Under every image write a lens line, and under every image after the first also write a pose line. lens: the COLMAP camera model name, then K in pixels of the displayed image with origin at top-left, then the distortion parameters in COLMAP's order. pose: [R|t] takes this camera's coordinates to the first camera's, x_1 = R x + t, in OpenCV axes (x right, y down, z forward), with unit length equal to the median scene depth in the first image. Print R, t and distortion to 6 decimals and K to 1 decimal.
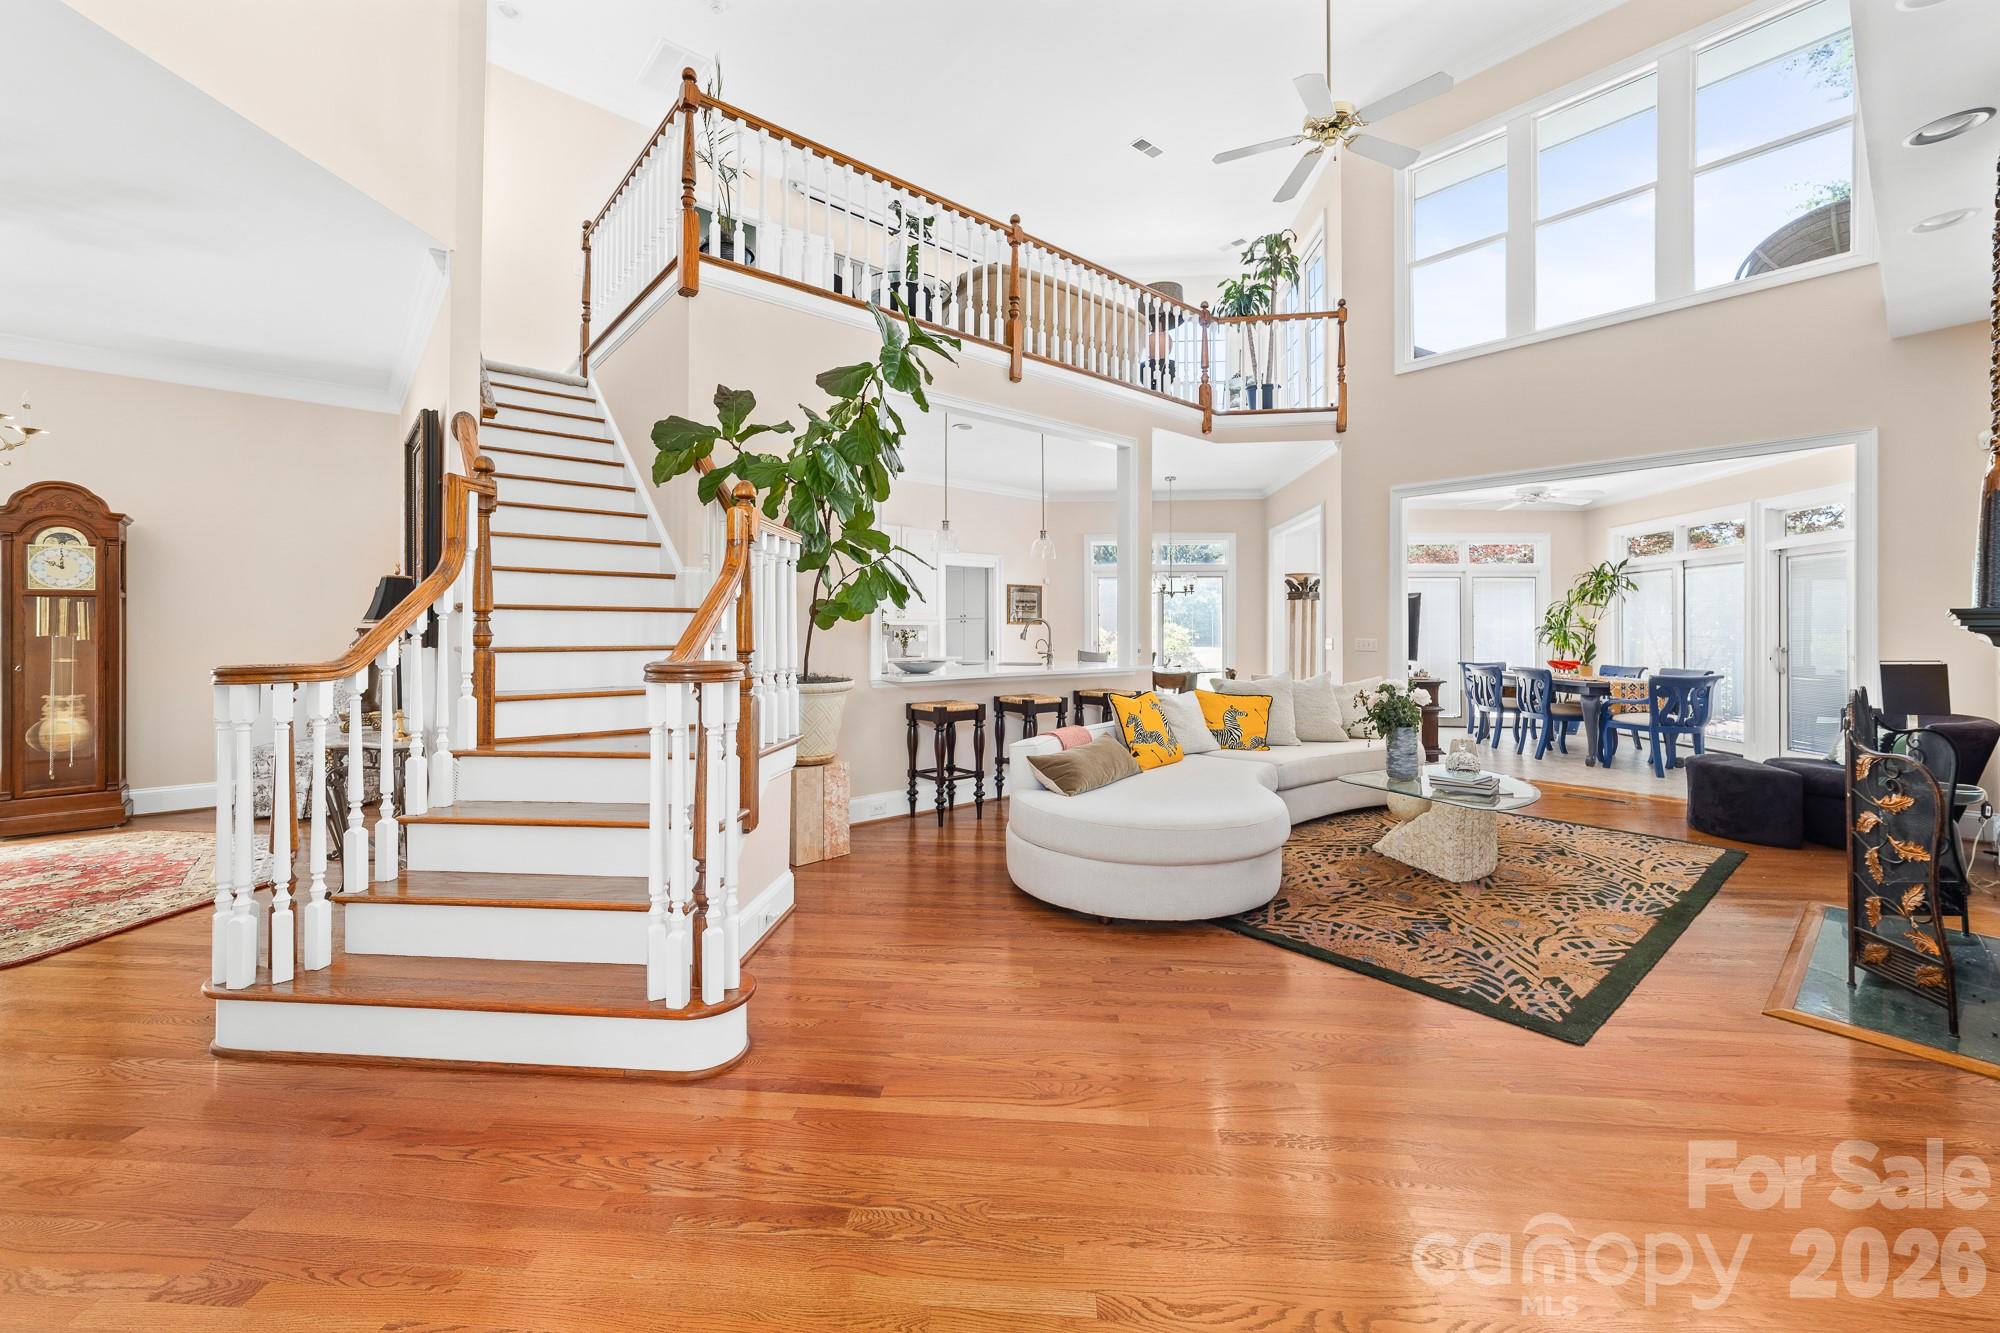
lens RADIAL K [[761.3, 0, 997.3], [0, 761.3, 624.7], [0, 0, 1]] dist [-0.002861, -0.000188]
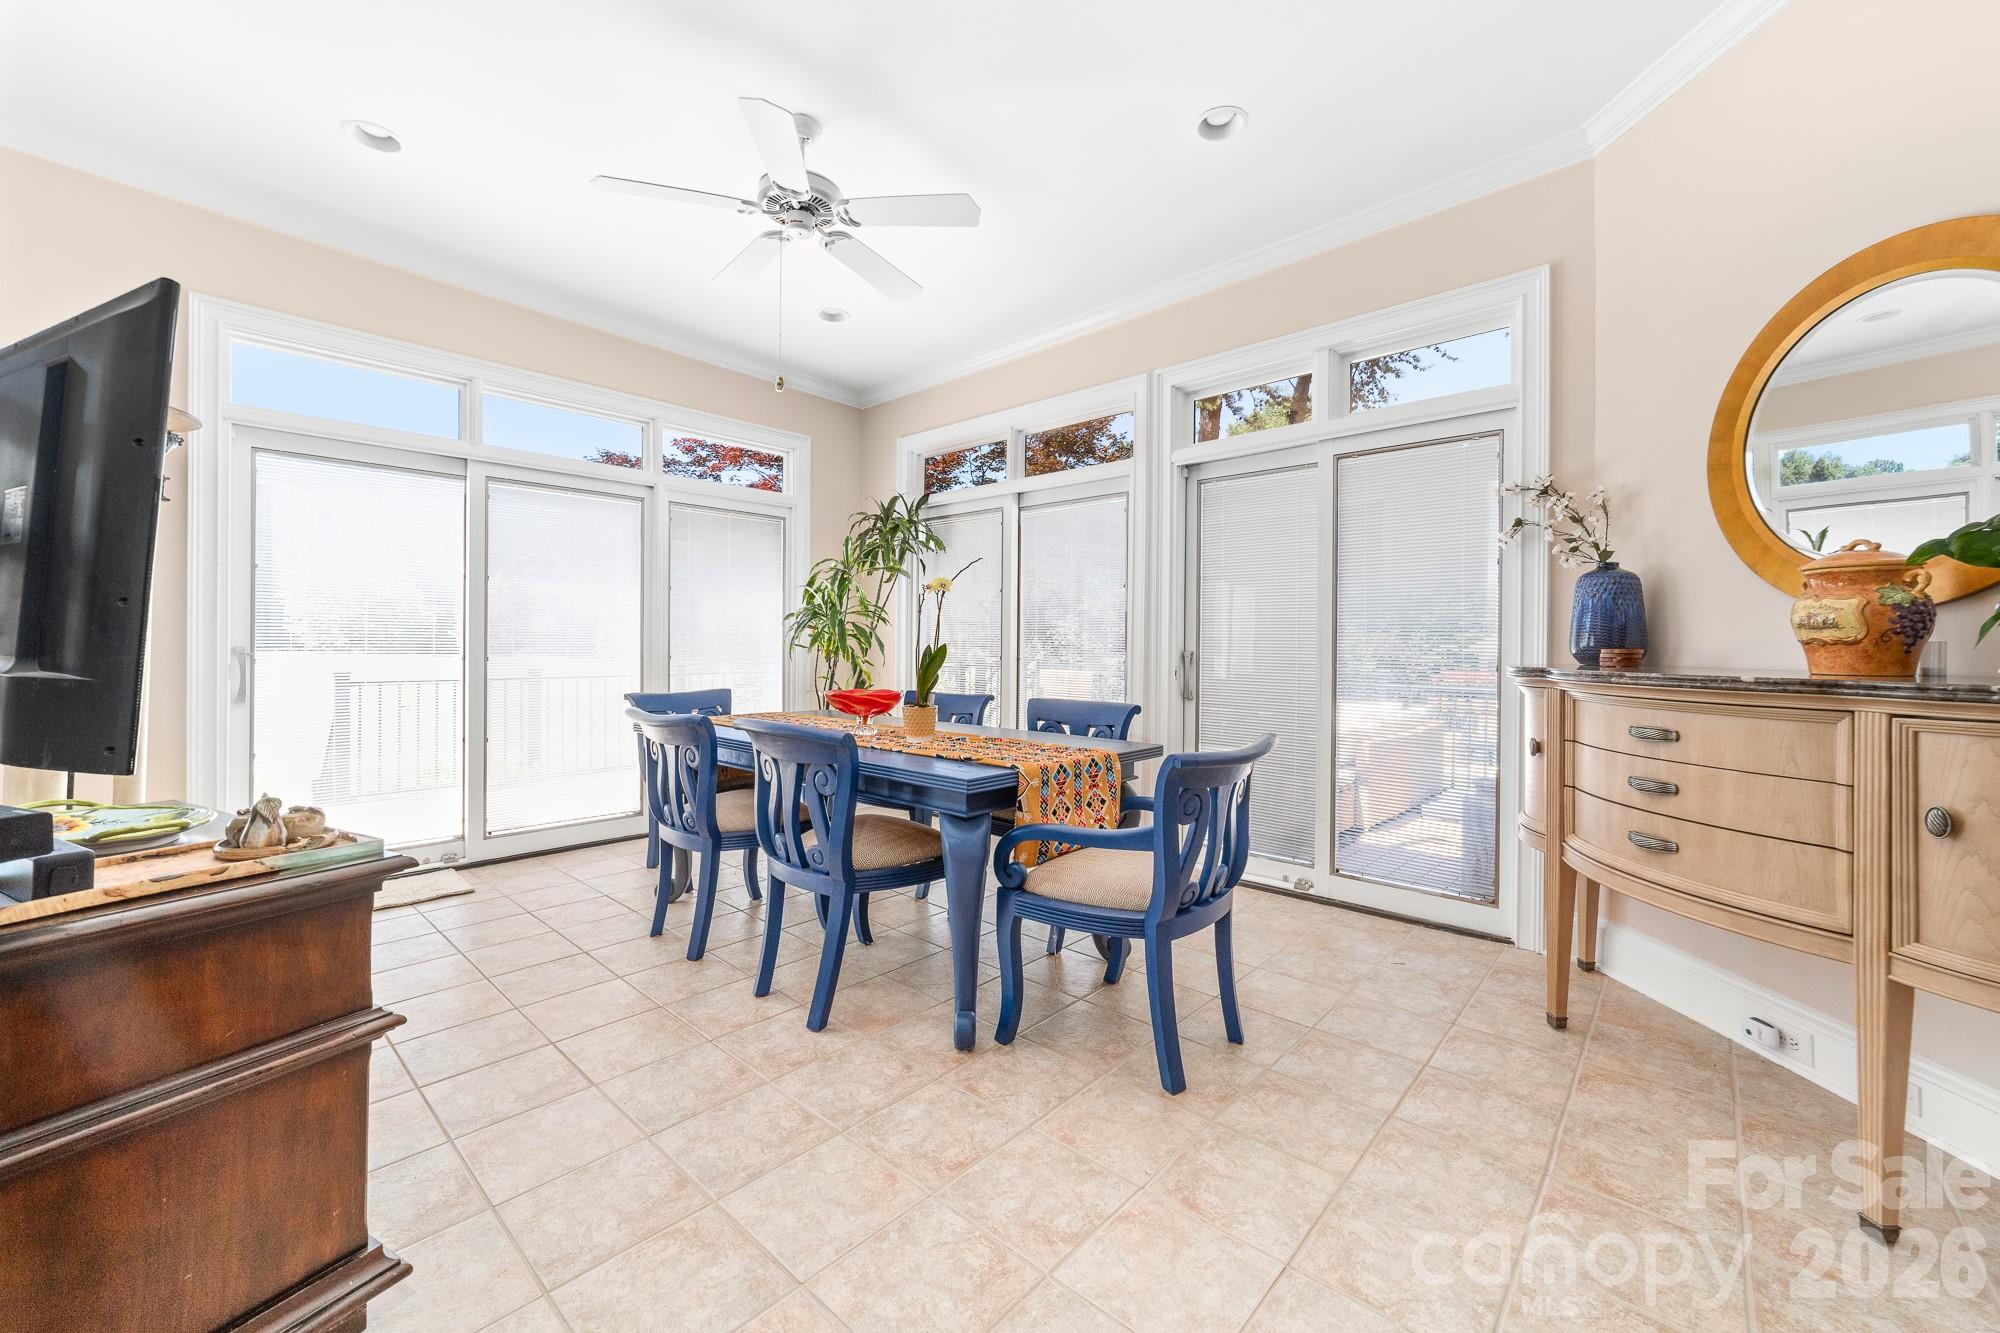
lens RADIAL K [[792.9, 0, 994.0], [0, 792.9, 648.4], [0, 0, 1]] dist [-0.002475, -0.000042]
pose [[0.622797, -0.004035, 0.782373, 0.395788], [-0.013147, 0.999792, 0.015622, 0.015604], [-0.782273, -0.020015, 0.622614, 0.582315]]
